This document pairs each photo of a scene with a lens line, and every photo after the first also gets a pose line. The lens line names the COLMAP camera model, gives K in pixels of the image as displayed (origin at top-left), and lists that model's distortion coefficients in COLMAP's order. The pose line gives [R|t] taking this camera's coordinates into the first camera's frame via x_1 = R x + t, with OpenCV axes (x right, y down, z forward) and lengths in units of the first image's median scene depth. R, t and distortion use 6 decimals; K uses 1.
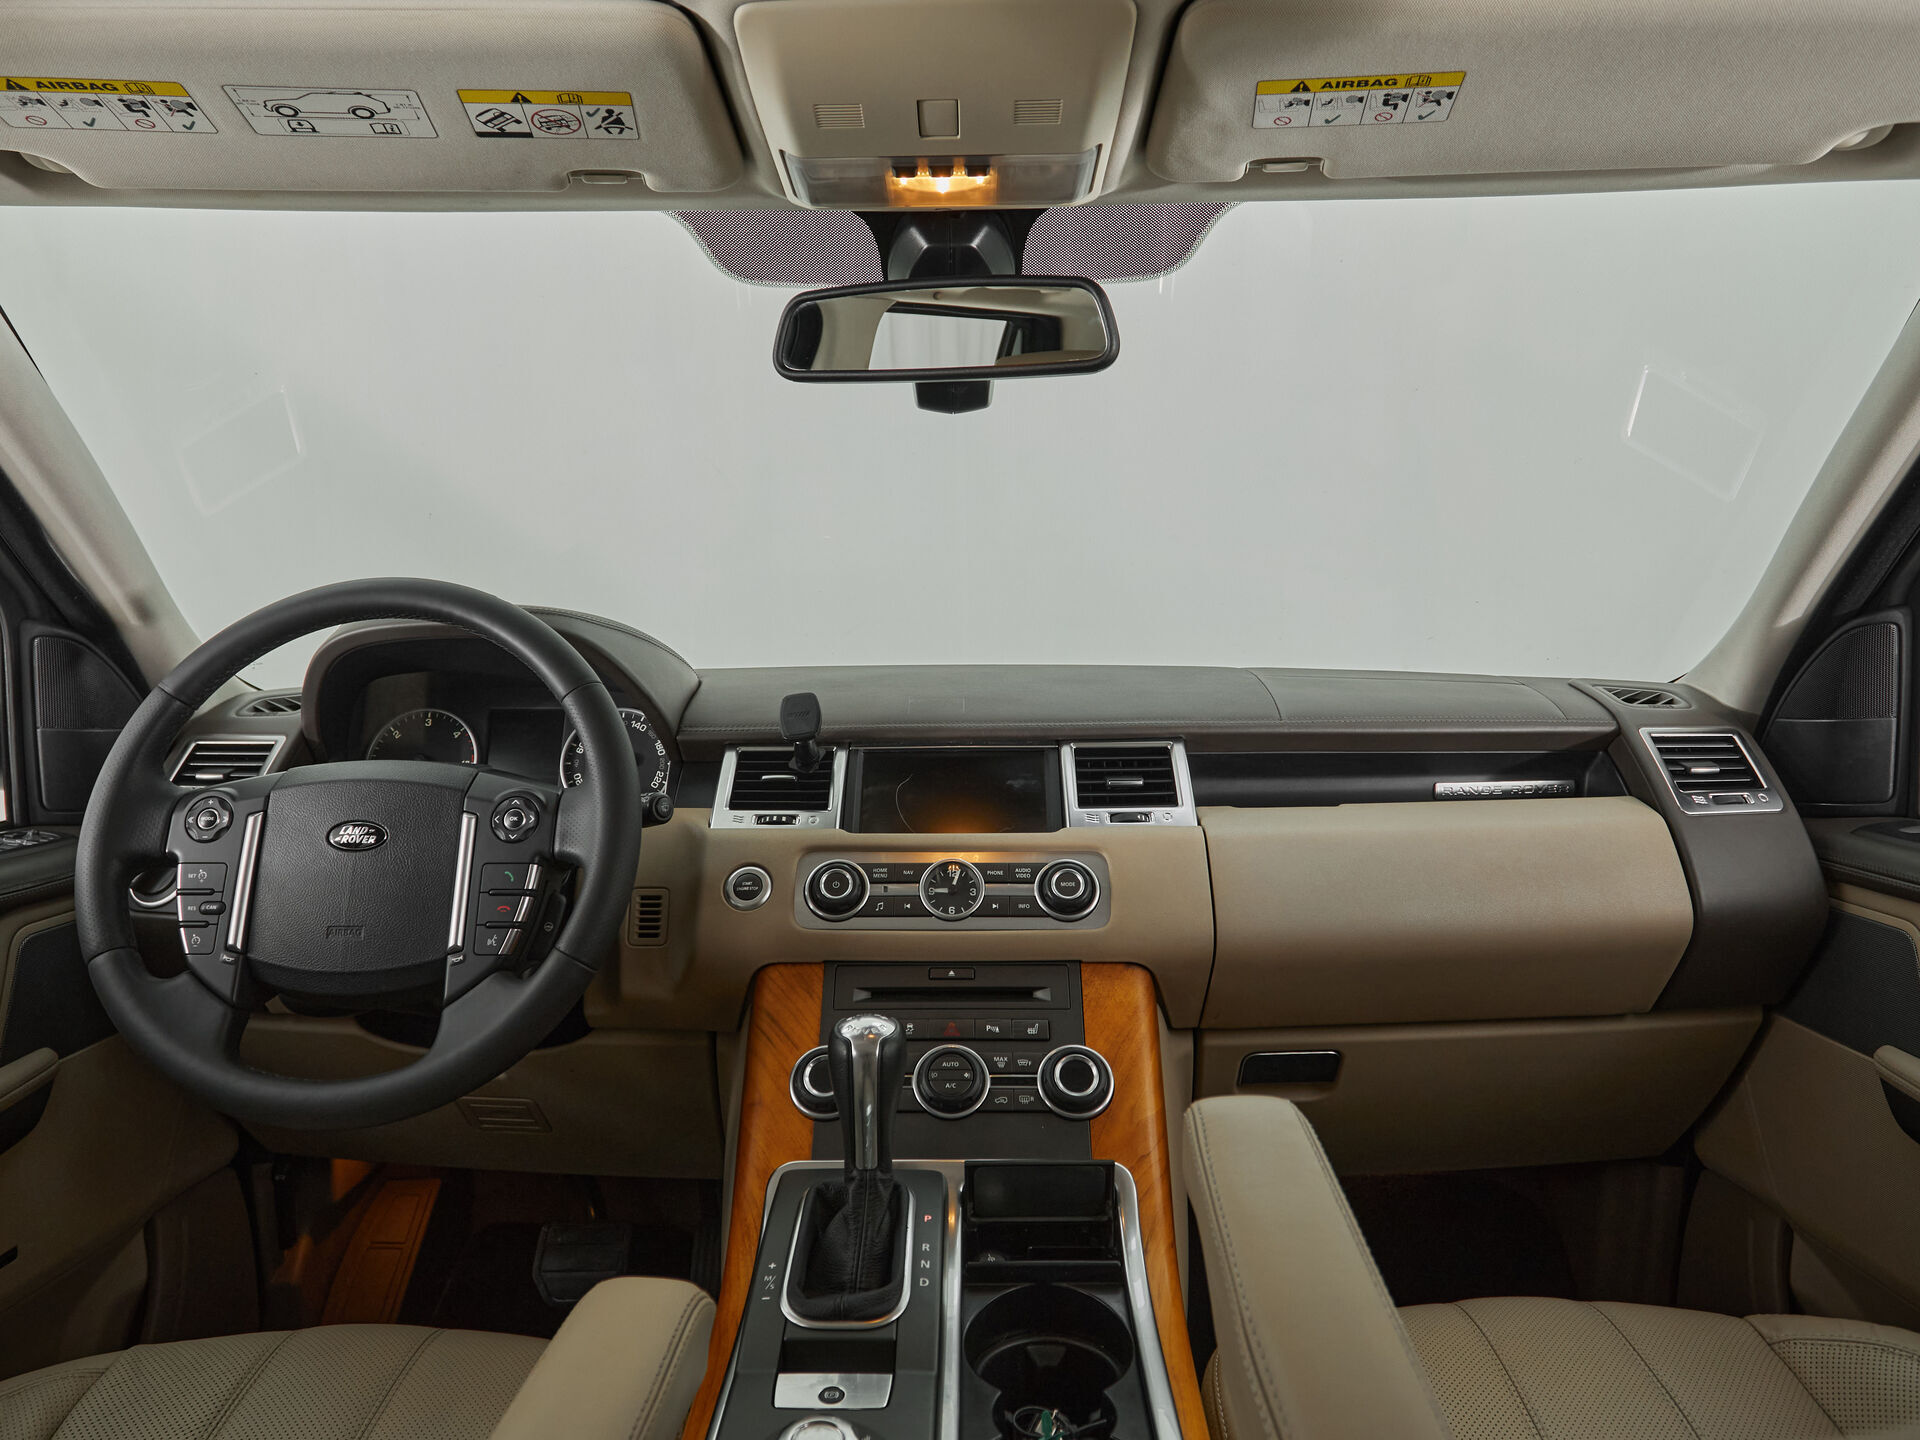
lens RADIAL K [[1292.4, 0, 960.0], [0, 1292.4, 720.0], [0, 0, 1]] dist [-0.007032, 0.000678]
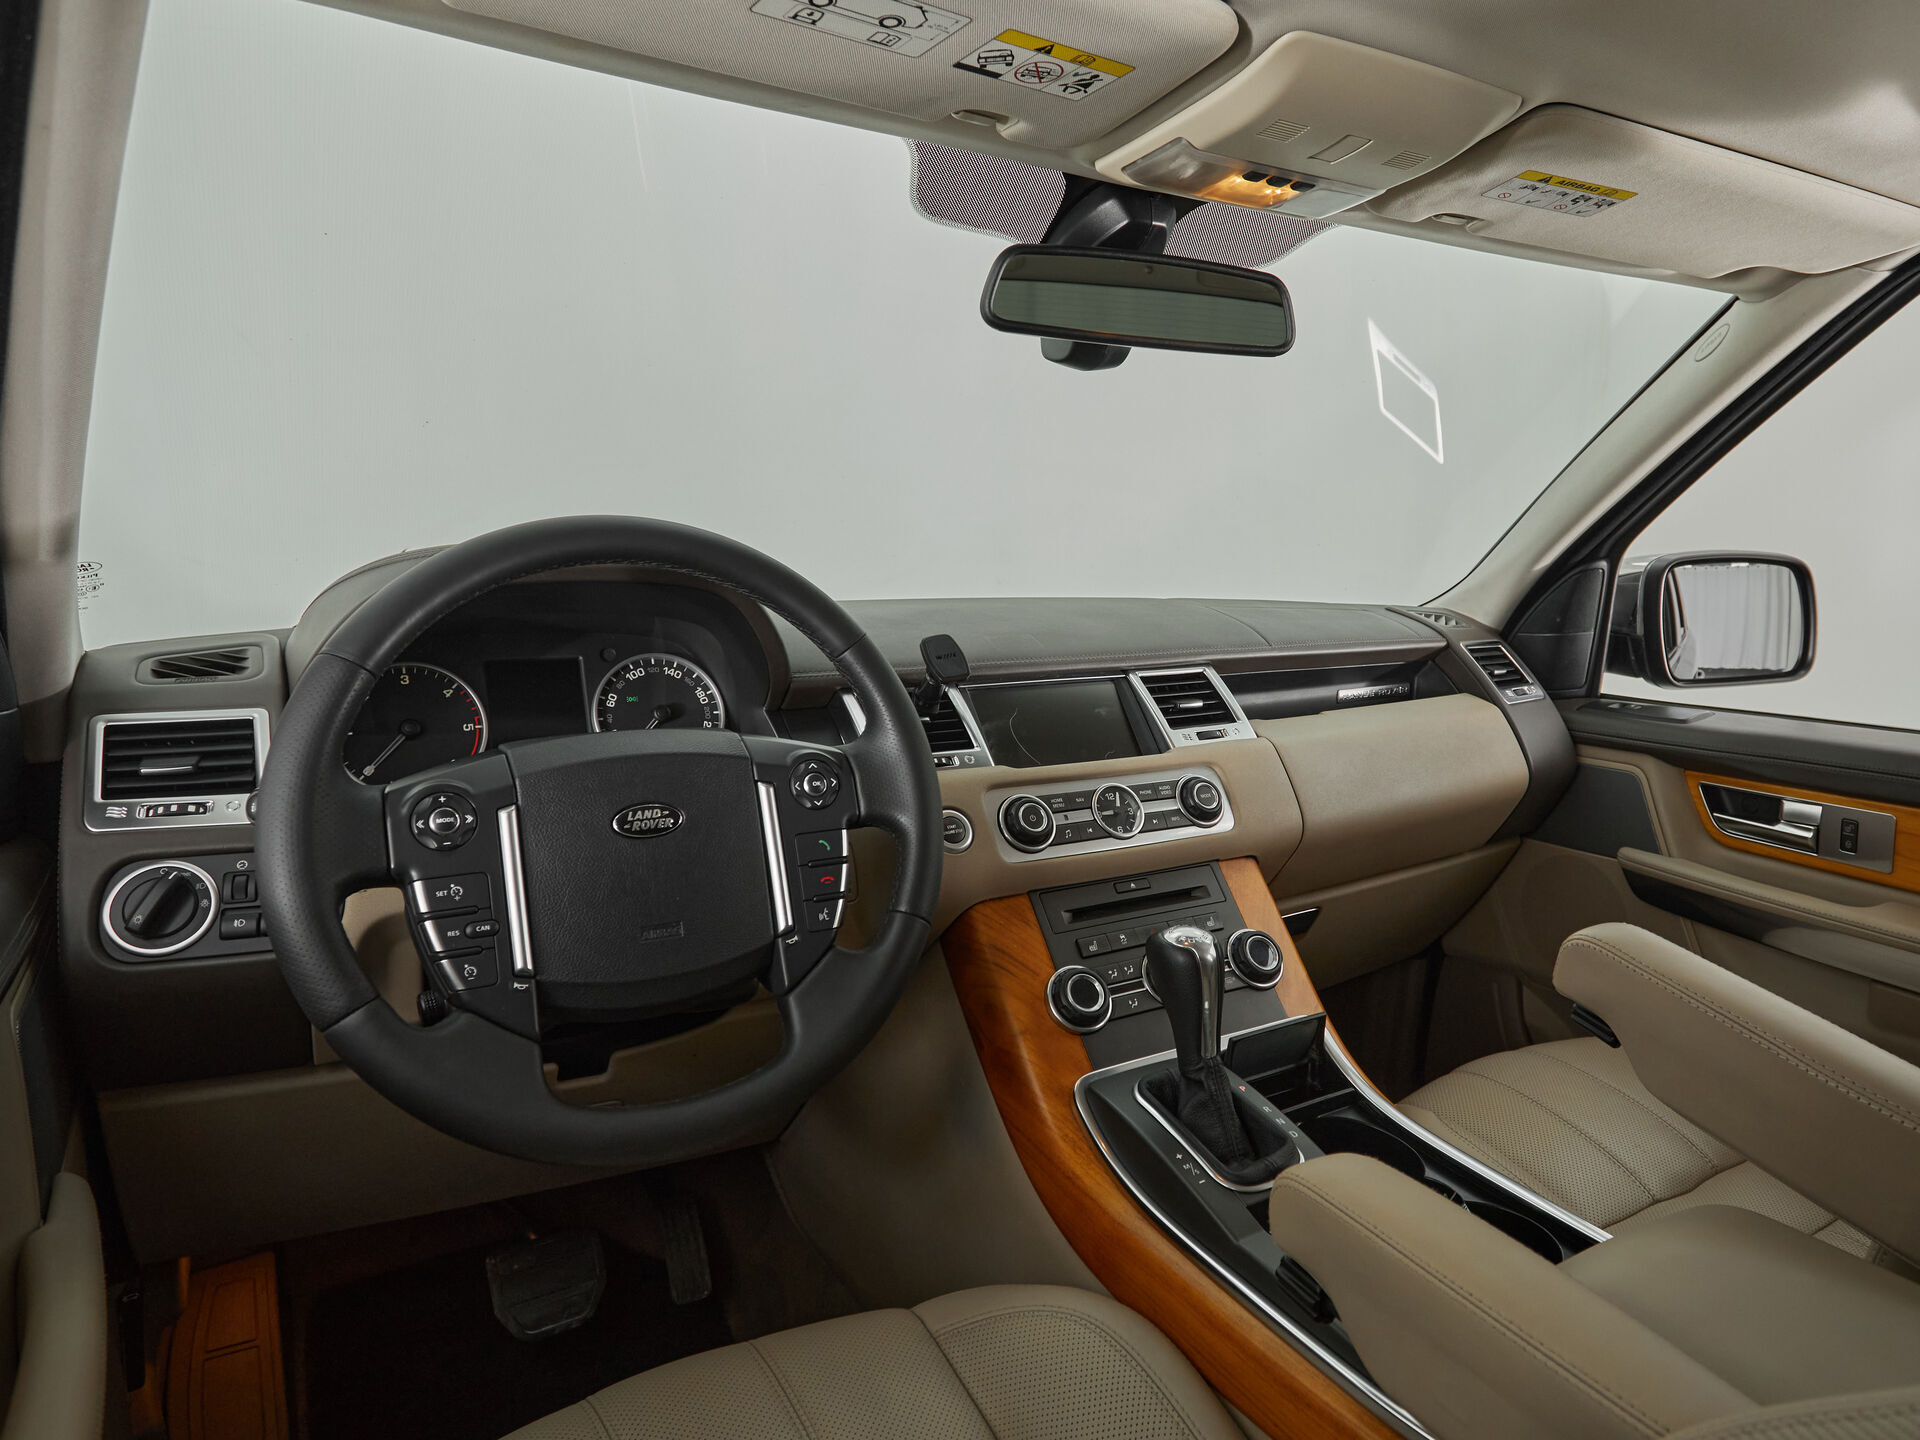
lens RADIAL K [[1278.9, 0, 1120.1], [0, 1278.9, 691.2], [0, 0, 1]] dist [-0.002498, 0.000787]
pose [[0.817016, -0.052264, 0.574241, -0.627066], [0.020110, 0.997861, 0.062208, -0.039055], [-0.576264, -0.039276, 0.816319, 0.111140]]
